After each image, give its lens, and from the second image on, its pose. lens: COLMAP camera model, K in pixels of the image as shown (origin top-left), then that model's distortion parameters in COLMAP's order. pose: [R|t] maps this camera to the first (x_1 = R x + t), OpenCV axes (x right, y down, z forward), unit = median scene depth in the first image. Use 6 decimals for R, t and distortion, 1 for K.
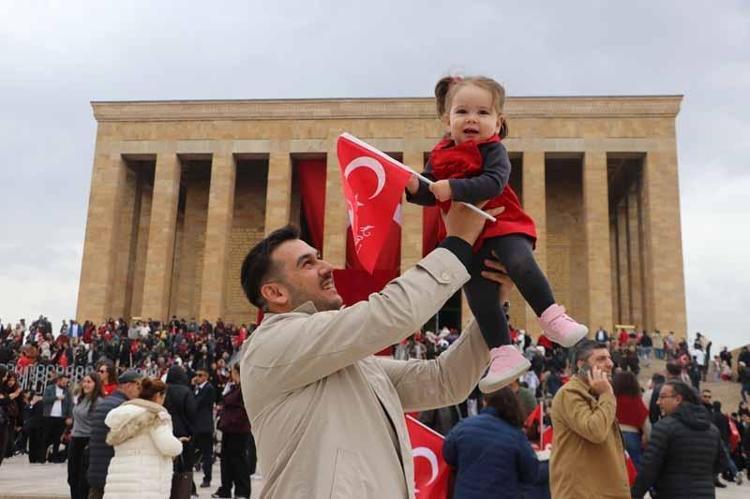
lens RADIAL K [[730.0, 0, 383.0], [0, 730.0, 270.1], [0, 0, 1]] dist [-0.022435, 0.022714]
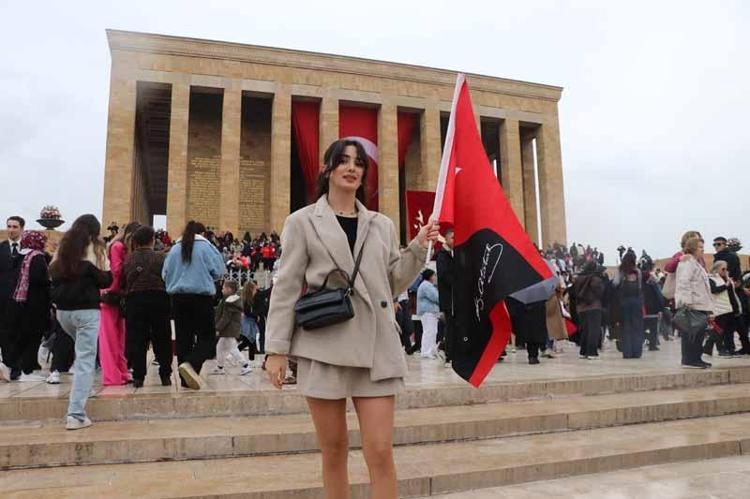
lens RADIAL K [[619.4, 0, 375.0], [0, 619.4, 249.5], [0, 0, 1]] dist [-0.160415, 0.122070]
pose [[0.915163, 0.009940, 0.402960, -0.401780], [-0.047150, 0.995473, 0.082528, 0.001645], [-0.400316, -0.094526, 0.911489, 0.011238]]
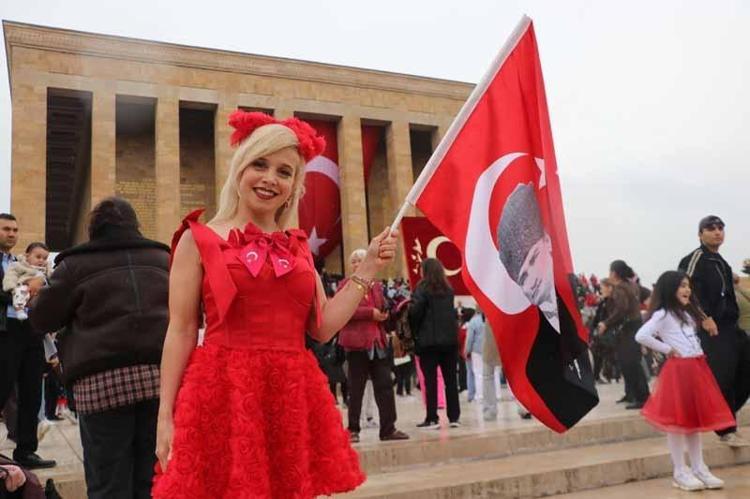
lens RADIAL K [[730.0, 0, 383.0], [0, 730.0, 270.1], [0, 0, 1]] dist [-0.022435, 0.022714]
pose [[0.859392, -0.012948, 0.511154, -0.472764], [-0.020896, 0.997955, 0.060411, 0.000615], [-0.510890, -0.062597, 0.857364, 0.019468]]
